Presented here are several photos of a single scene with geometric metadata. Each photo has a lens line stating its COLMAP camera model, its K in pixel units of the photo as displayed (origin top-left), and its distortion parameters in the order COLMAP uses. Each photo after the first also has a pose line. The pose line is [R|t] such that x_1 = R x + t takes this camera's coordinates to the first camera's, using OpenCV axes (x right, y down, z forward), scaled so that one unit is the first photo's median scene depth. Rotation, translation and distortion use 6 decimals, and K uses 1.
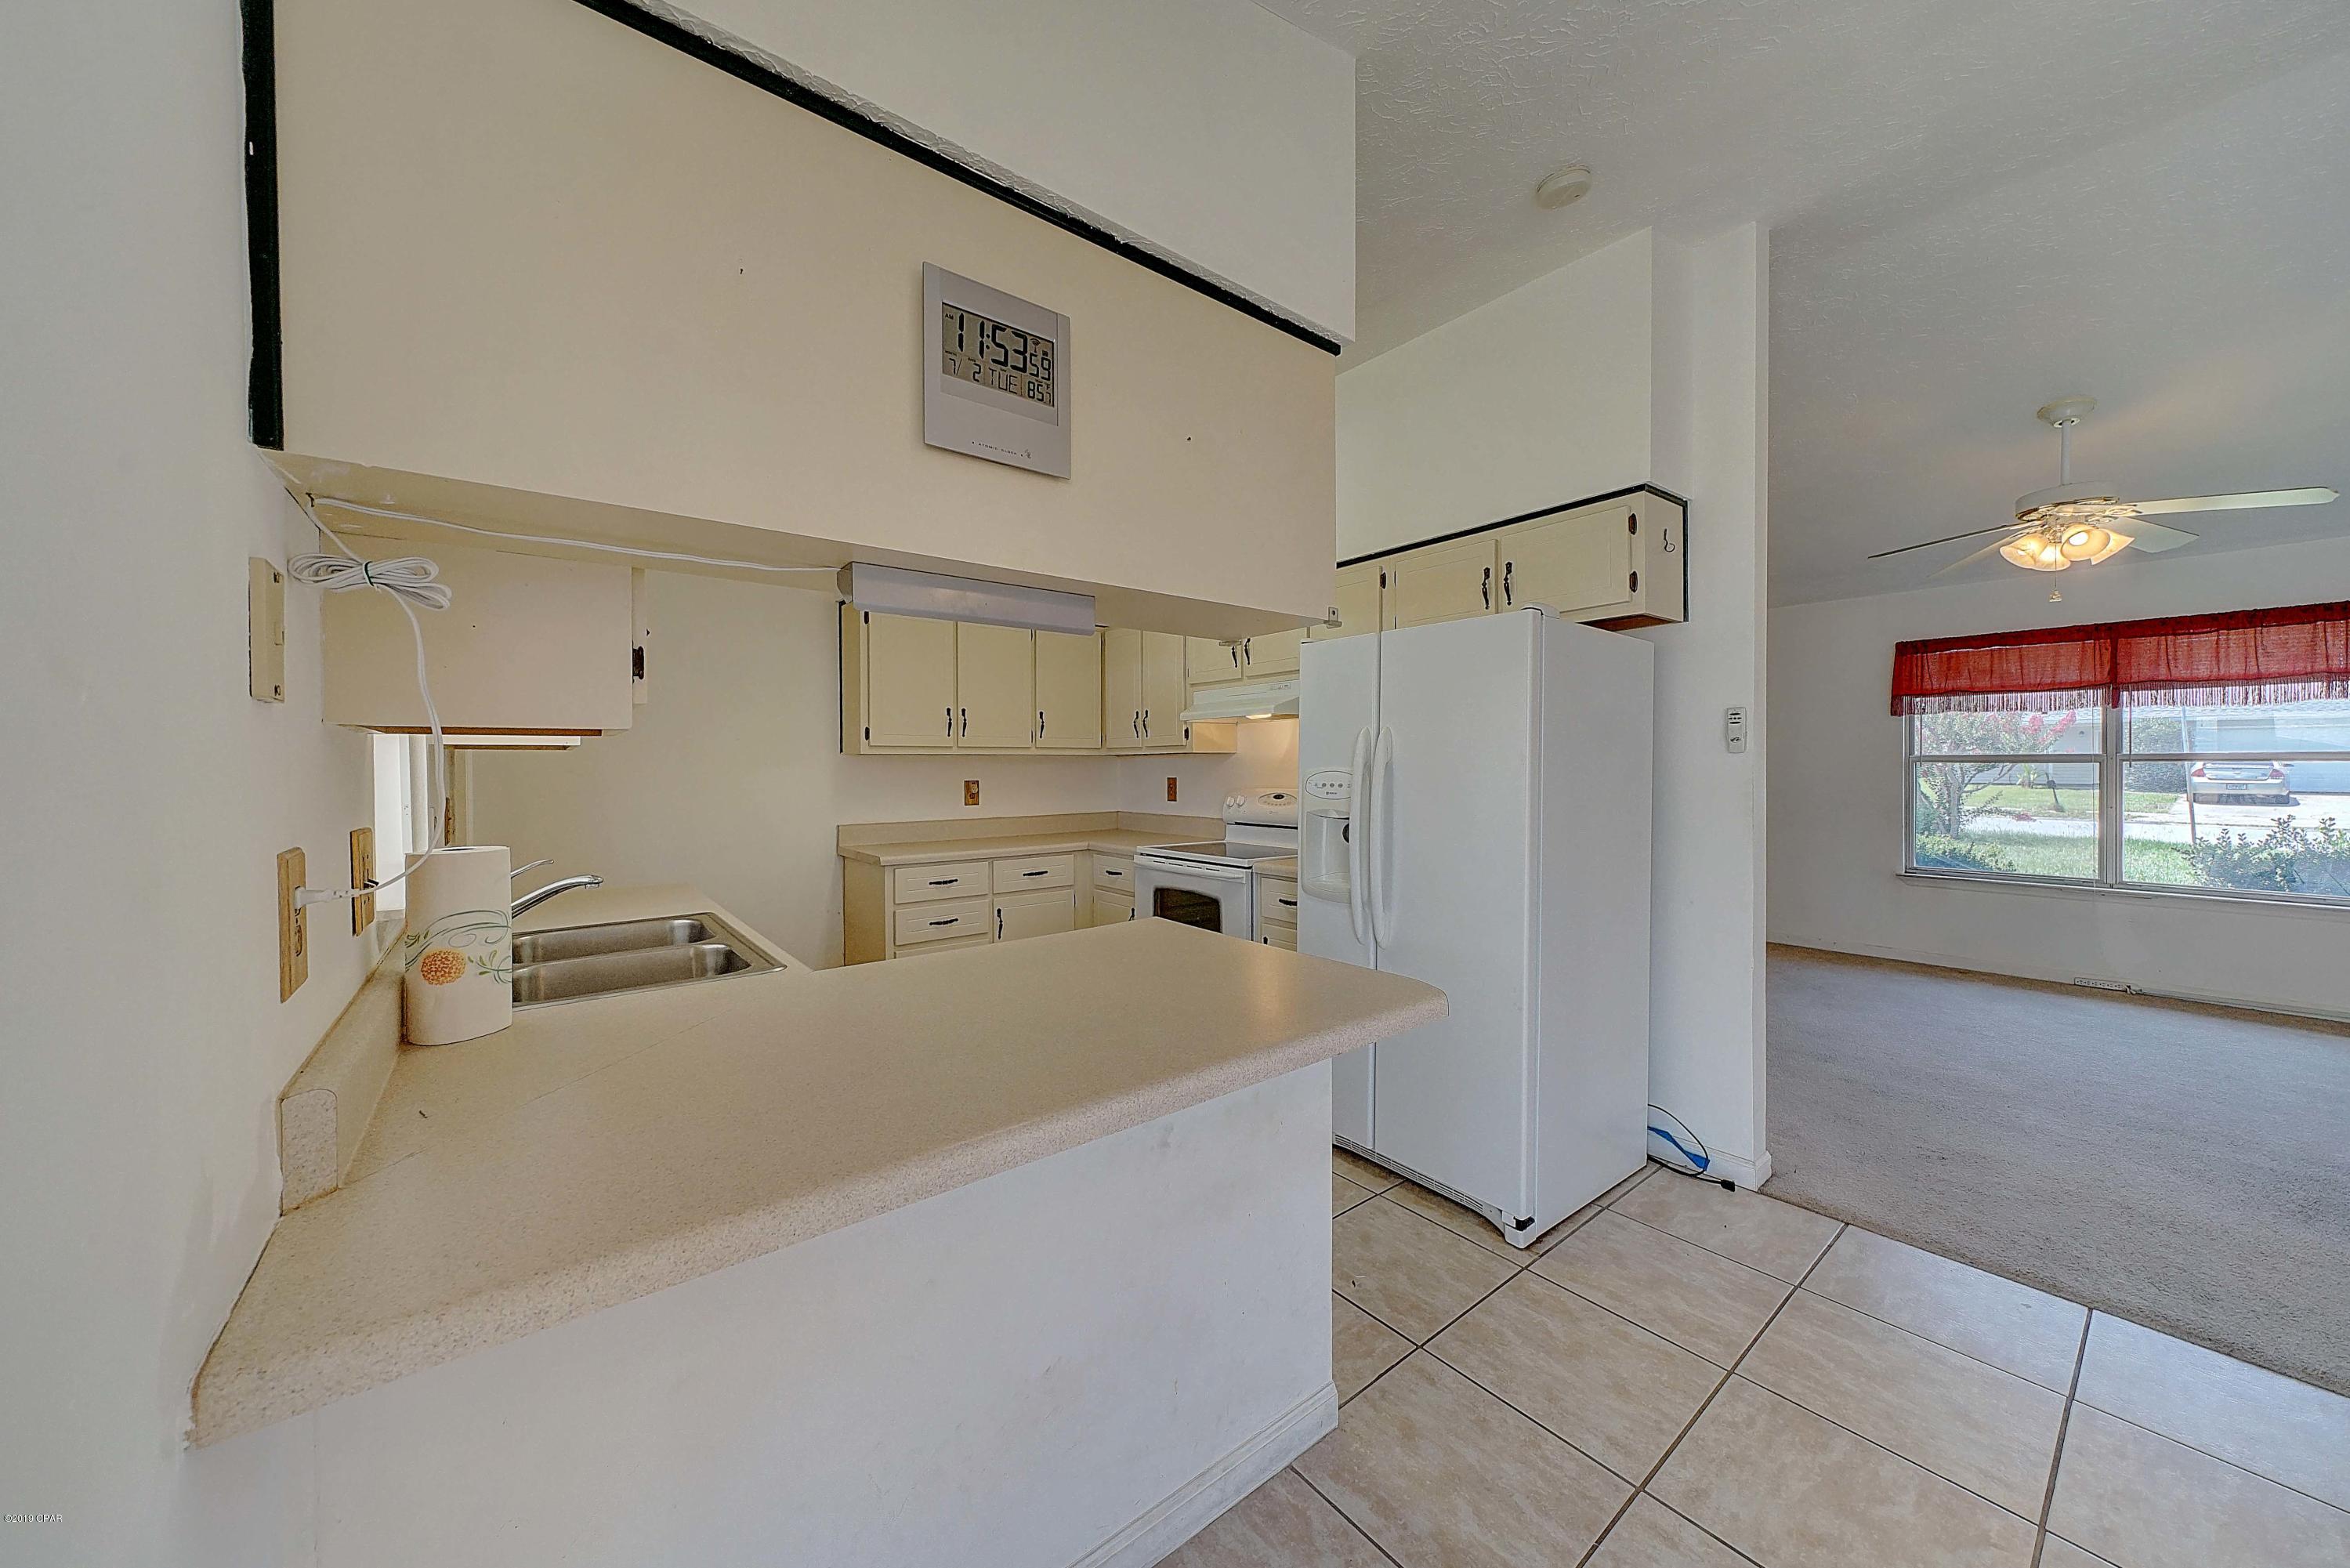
lens RADIAL K [[803.6, 0, 1179.7], [0, 803.6, 771.9], [0, 0, 1]] dist [0.002220, -0.000547]
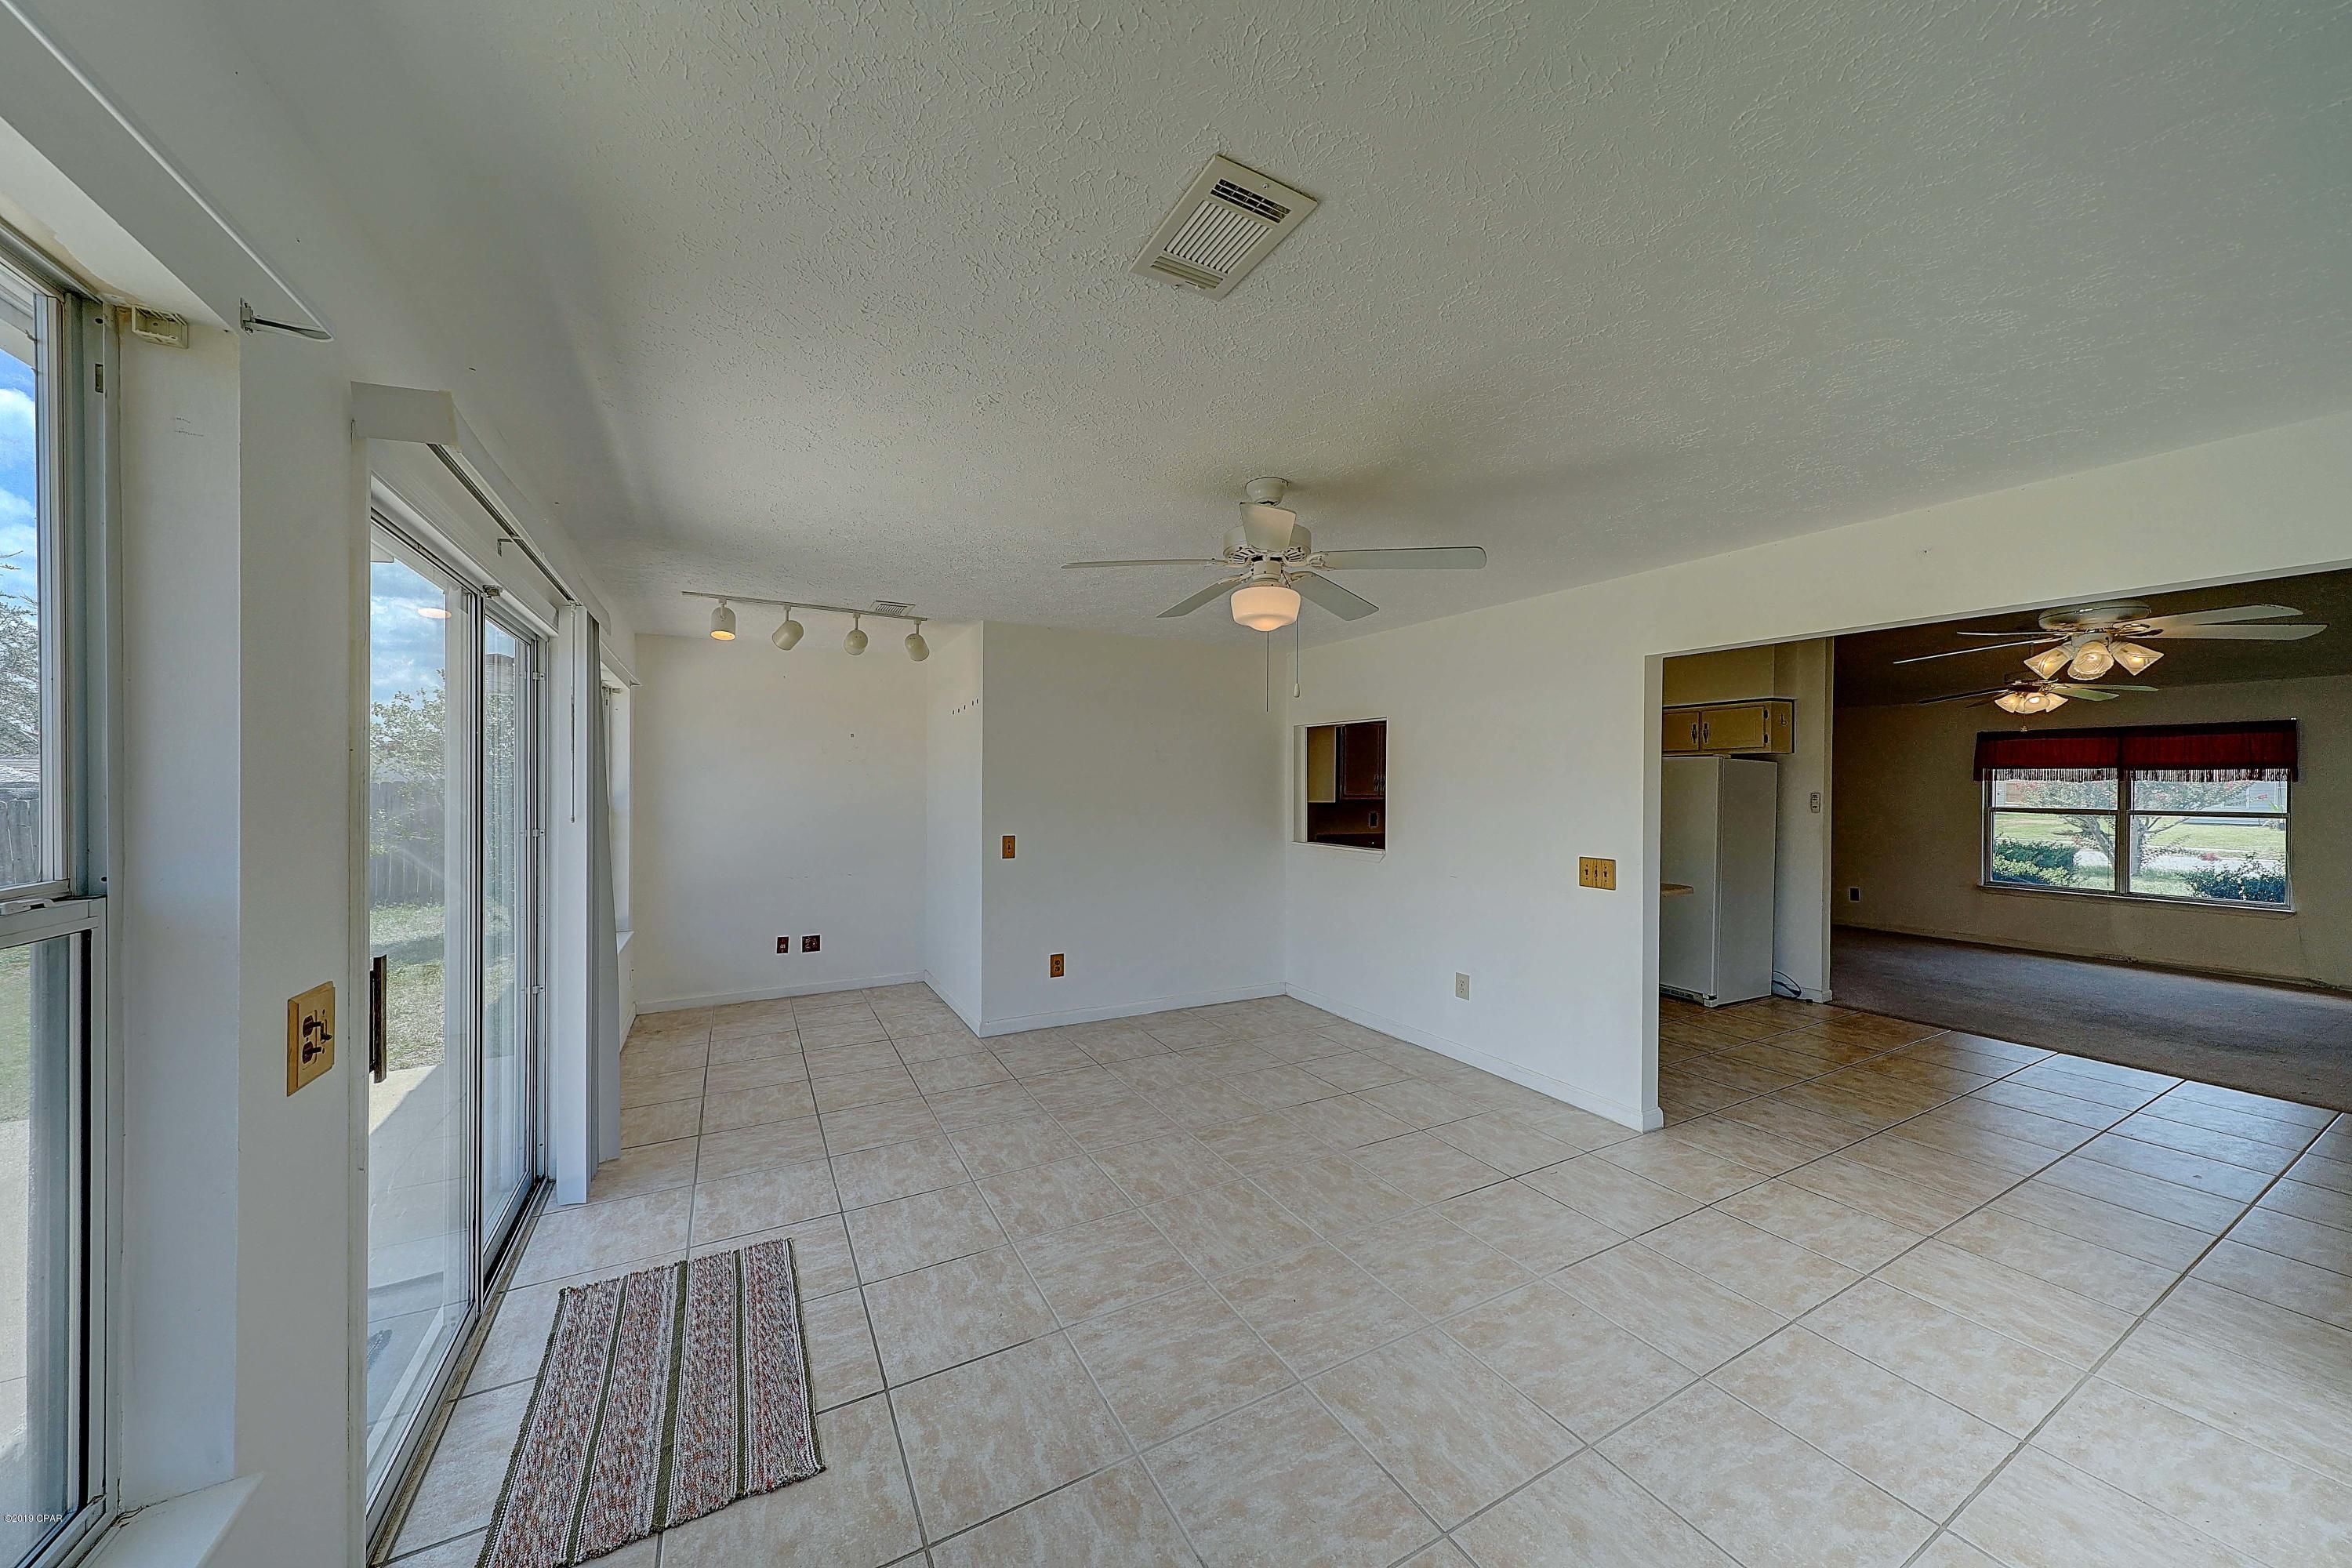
lens RADIAL K [[804.3, 0, 1166.8], [0, 804.3, 792.5], [0, 0, 1]] dist [0.002220, -0.000547]
pose [[0.986372, 0.015199, -0.163824, -0.397319], [-0.015193, 0.999884, 0.001291, -0.029417], [0.163825, 0.001215, 0.986489, -0.822782]]
